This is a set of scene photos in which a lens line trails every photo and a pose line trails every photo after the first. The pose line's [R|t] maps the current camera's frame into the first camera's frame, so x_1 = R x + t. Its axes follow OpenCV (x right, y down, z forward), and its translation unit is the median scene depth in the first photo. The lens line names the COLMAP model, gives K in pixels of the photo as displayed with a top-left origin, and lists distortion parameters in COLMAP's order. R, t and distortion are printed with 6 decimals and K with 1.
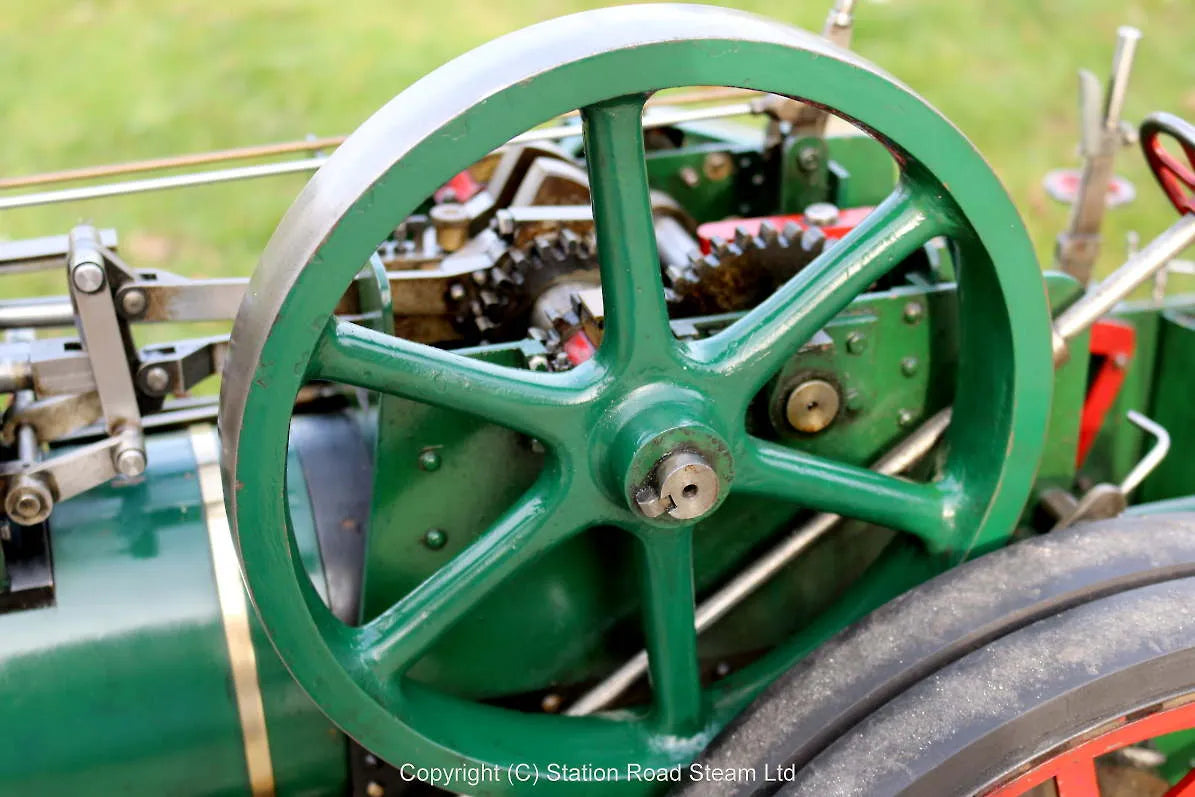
lens RADIAL K [[1707.4, 0, 578.5], [0, 1707.4, 400.4], [0, 0, 1]] dist [-0.035836, 0.006721]
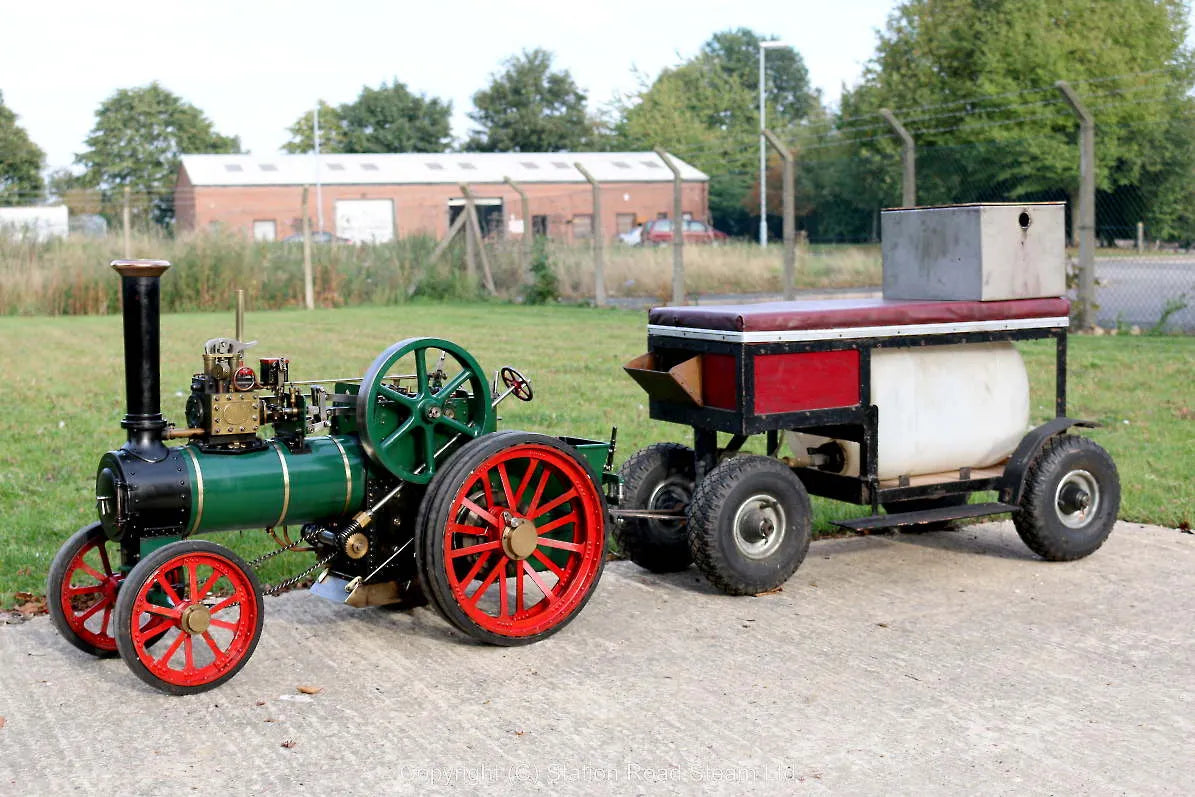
lens RADIAL K [[1654.5, 0, 597.5], [0, 1654.5, 398.5], [0, 0, 1]] dist [-0.065217, 0.012094]
pose [[0.948428, -0.016032, 0.316586, -1.095179], [0.132127, 0.927821, -0.348843, 1.870056], [-0.288142, 0.372682, 0.882090, -3.826038]]
